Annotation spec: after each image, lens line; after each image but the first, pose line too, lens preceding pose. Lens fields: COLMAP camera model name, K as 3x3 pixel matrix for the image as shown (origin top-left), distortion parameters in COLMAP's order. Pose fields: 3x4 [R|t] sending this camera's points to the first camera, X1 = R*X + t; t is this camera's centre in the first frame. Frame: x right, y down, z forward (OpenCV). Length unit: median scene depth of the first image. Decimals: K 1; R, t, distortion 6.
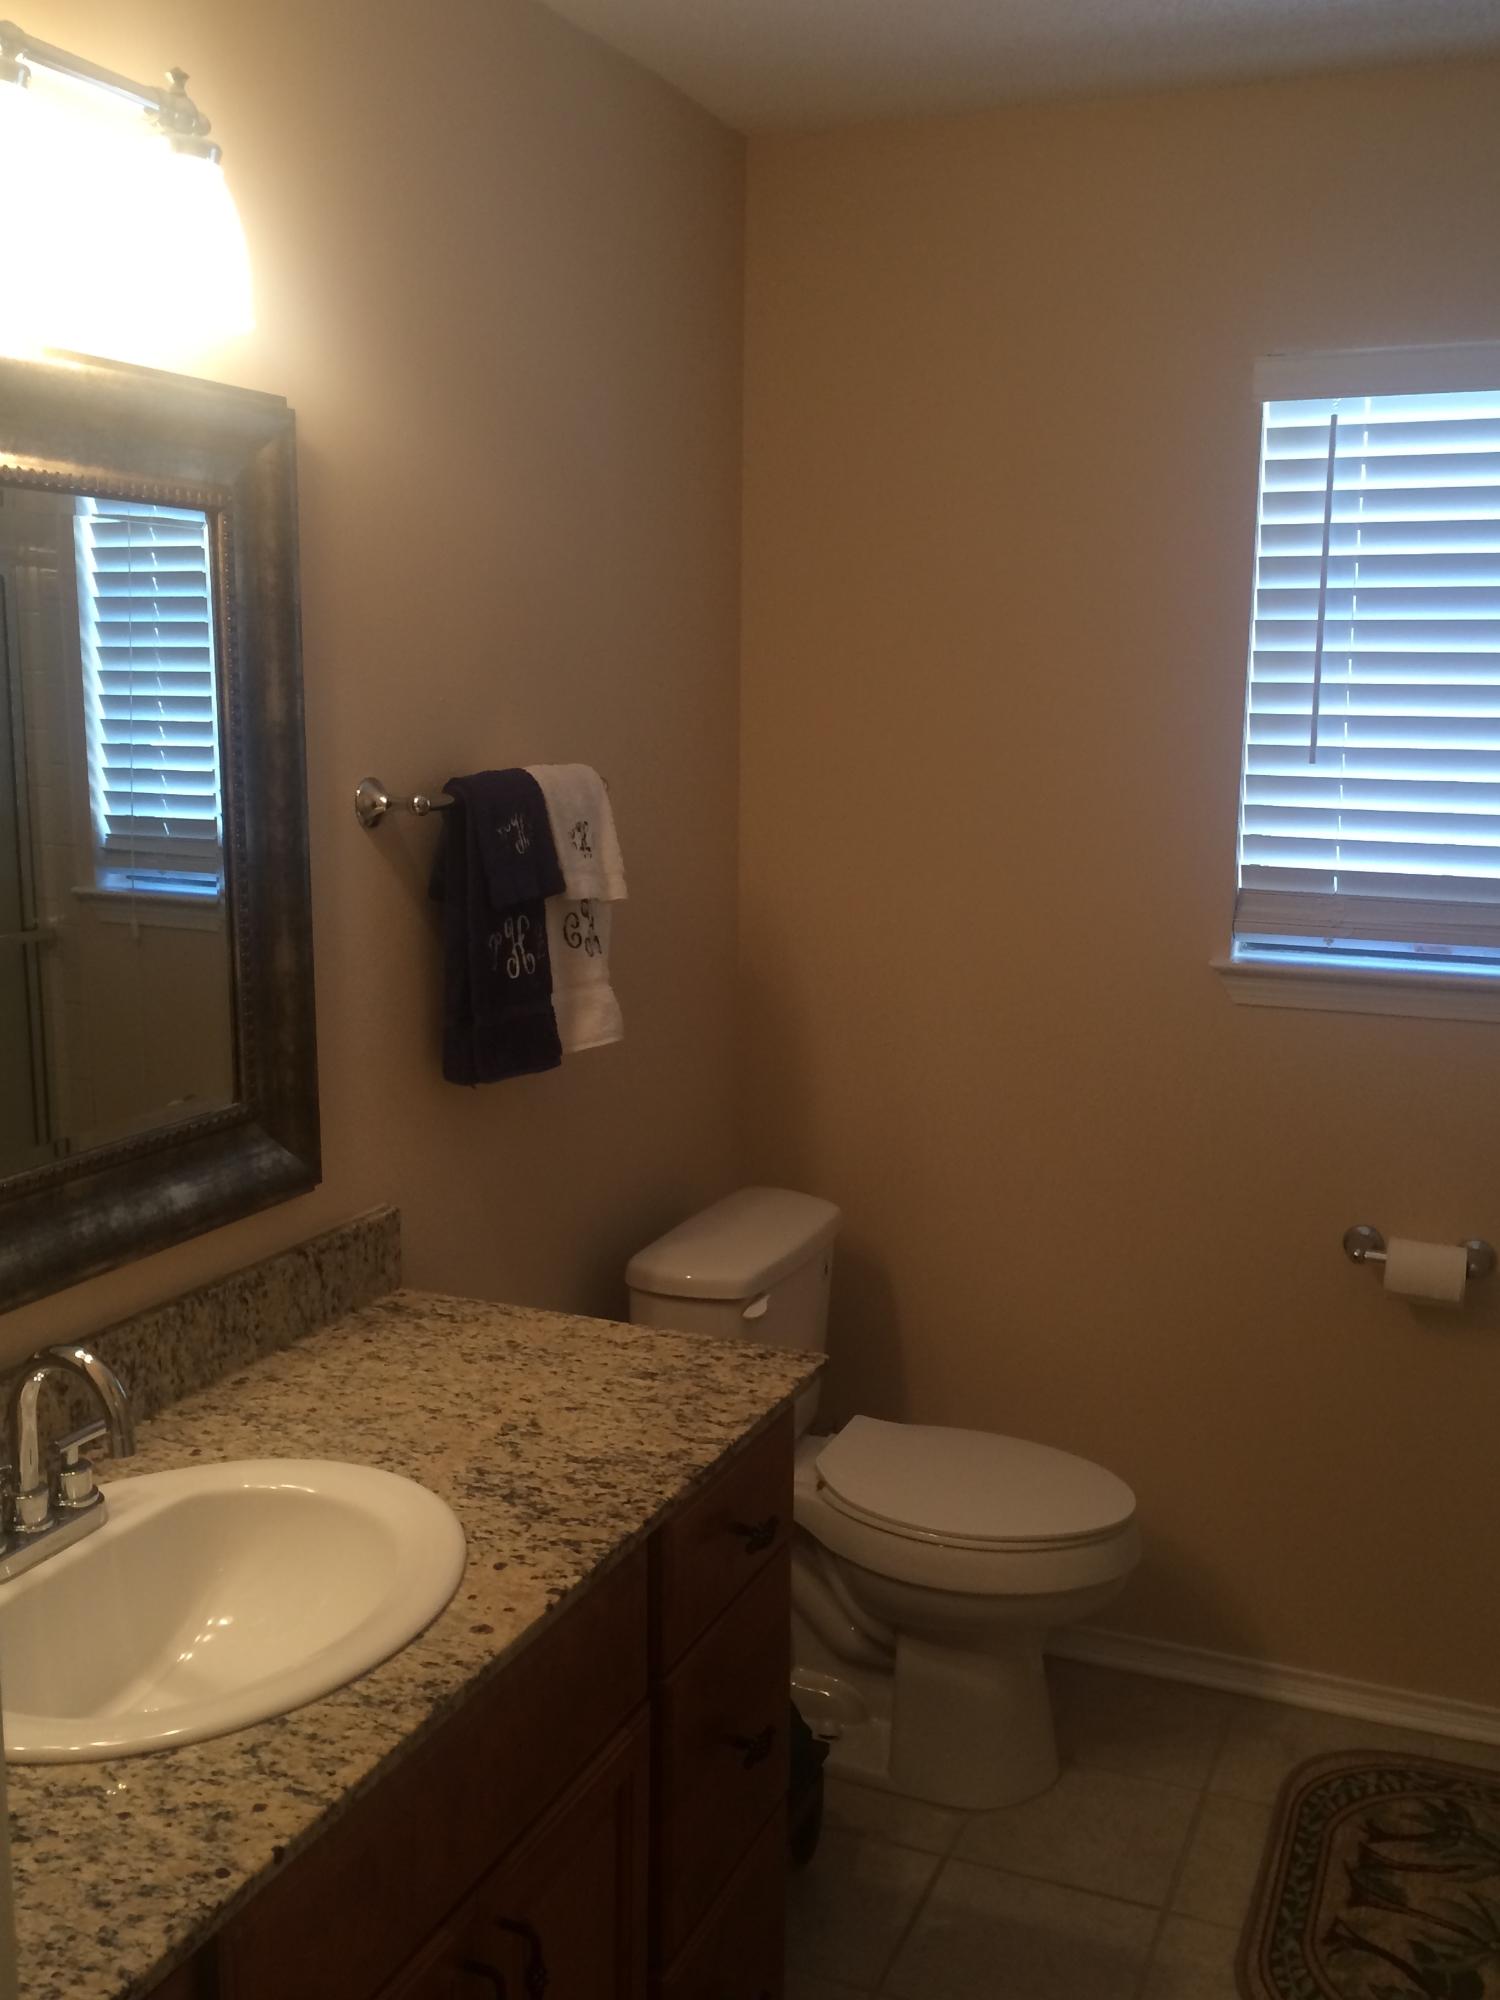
lens RADIAL K [[1960.5, 0, 756.3], [0, 1960.5, 994.4], [0, 0, 1]] dist [0.046485, 0.000000]
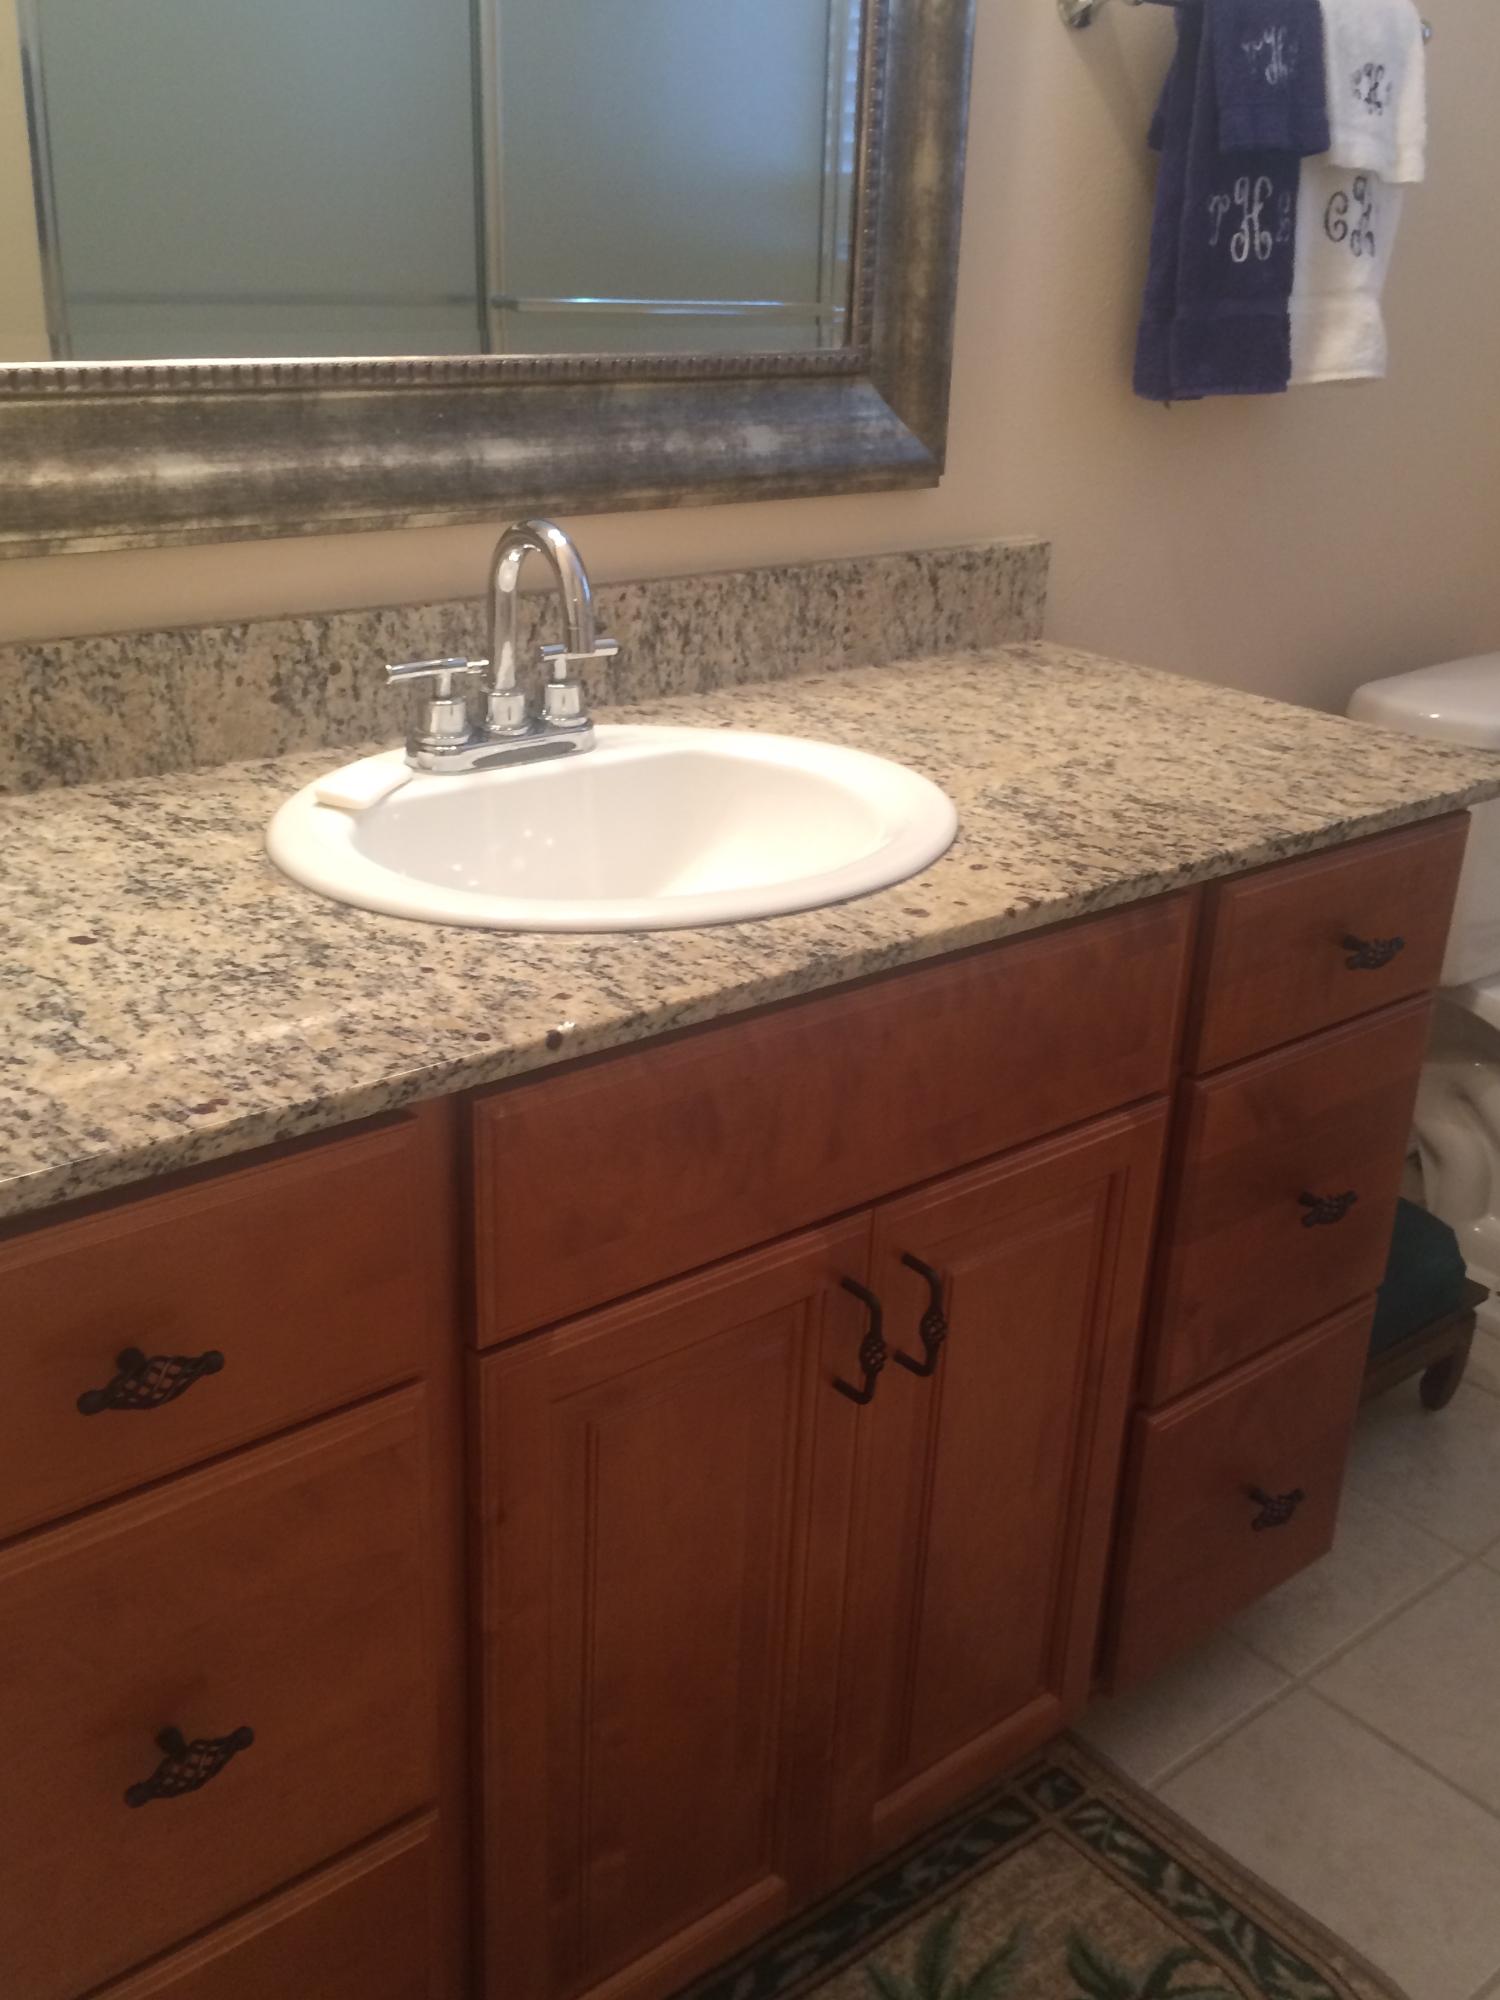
lens RADIAL K [[1960.5, 0, 744.3], [0, 1960.5, 998.0], [0, 0, 1]] dist [0.046485, 0.000000]
pose [[0.888087, 0.202900, -0.412471, 0.108831], [-0.111059, 0.965437, 0.235792, 0.137405], [0.446057, -0.163595, 0.879926, 0.200404]]
